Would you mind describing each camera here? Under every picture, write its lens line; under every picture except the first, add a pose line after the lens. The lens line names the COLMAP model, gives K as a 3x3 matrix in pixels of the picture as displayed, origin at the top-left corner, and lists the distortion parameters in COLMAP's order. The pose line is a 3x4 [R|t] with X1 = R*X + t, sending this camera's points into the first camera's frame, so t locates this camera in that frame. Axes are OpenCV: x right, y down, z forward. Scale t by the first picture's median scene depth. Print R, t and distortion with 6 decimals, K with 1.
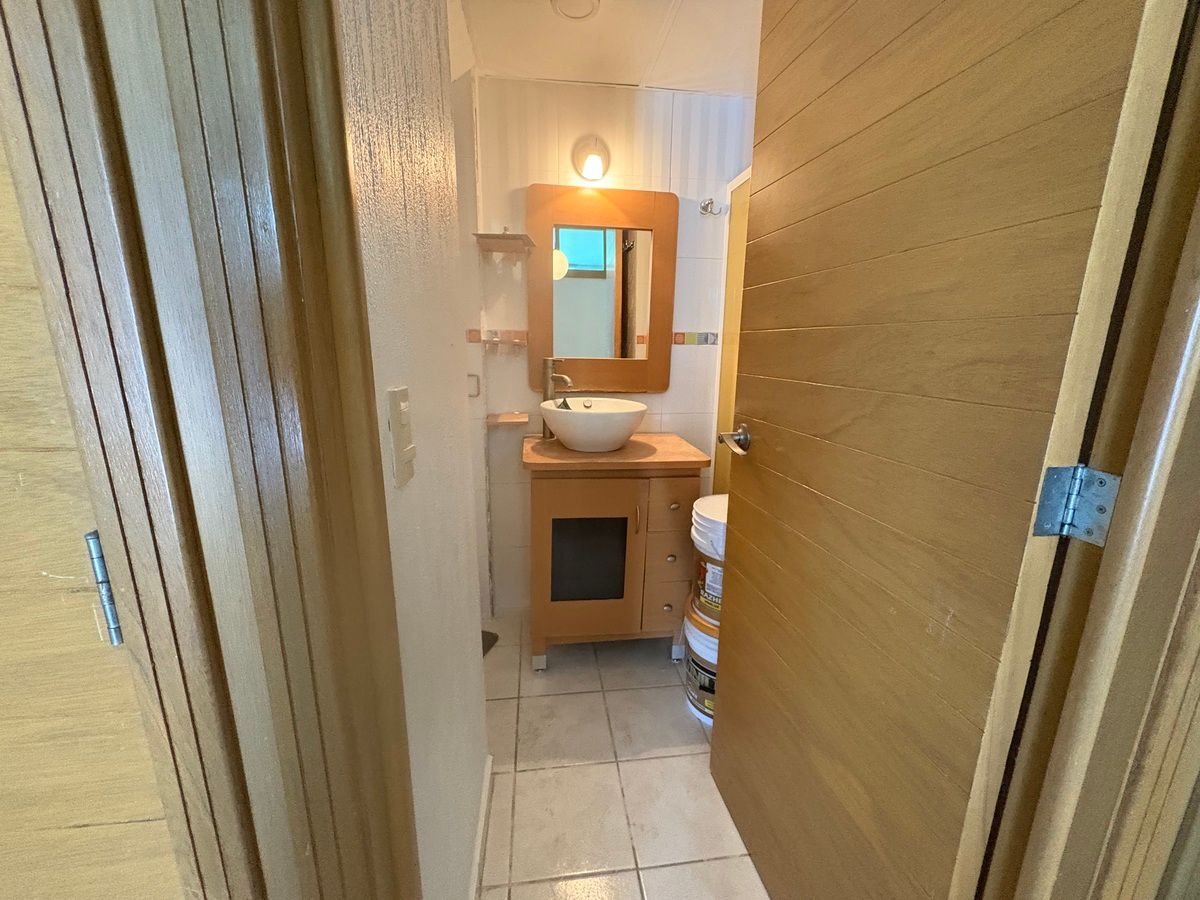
lens RADIAL K [[478.4, 0, 597.0], [0, 478.4, 453.3], [0, 0, 1]] dist [-0.002149, 0.001290]
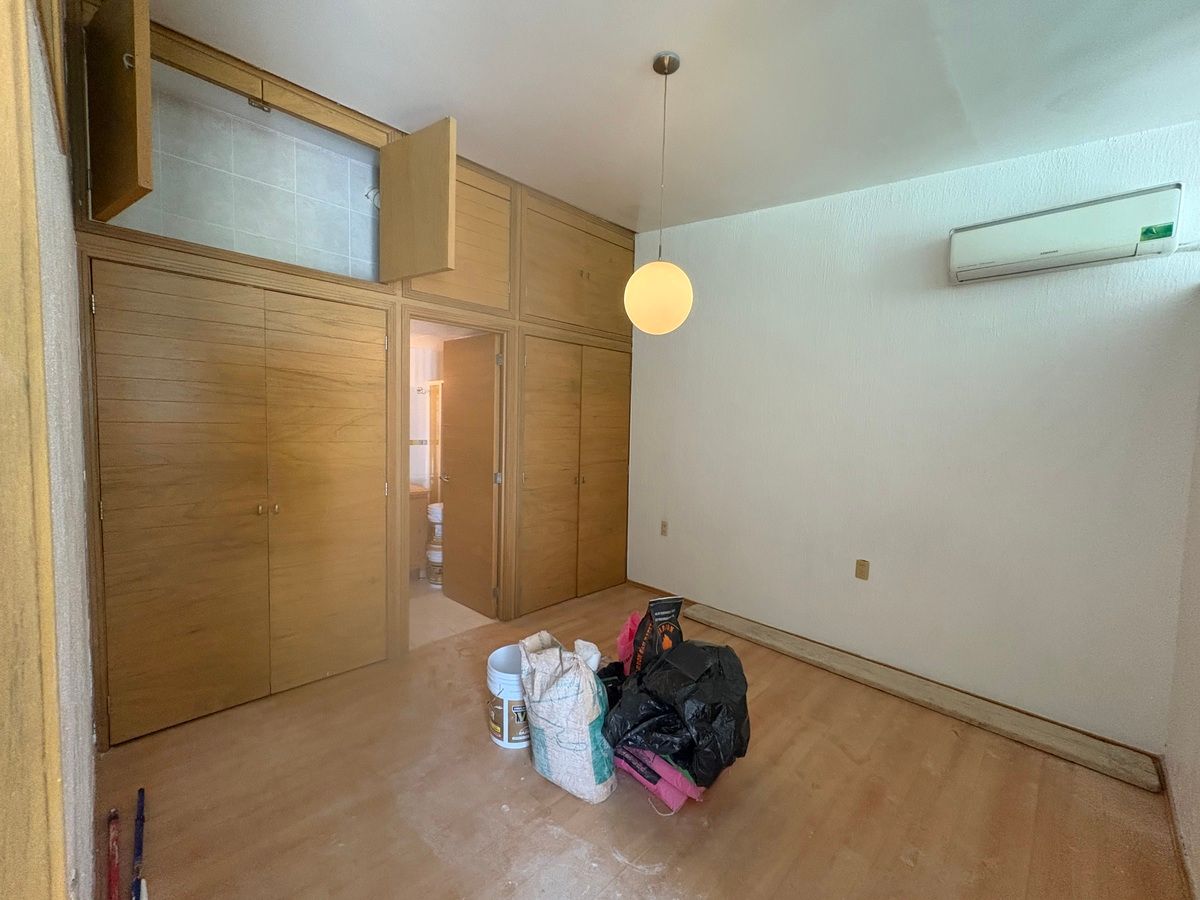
lens RADIAL K [[478.4, 0, 599.0], [0, 478.4, 451.0], [0, 0, 1]] dist [-0.002149, 0.001290]
pose [[0.785927, -0.026136, 0.617767, -0.715368], [0.117044, 0.987331, -0.107133, 0.206001], [-0.607141, 0.156504, 0.779029, -1.781315]]
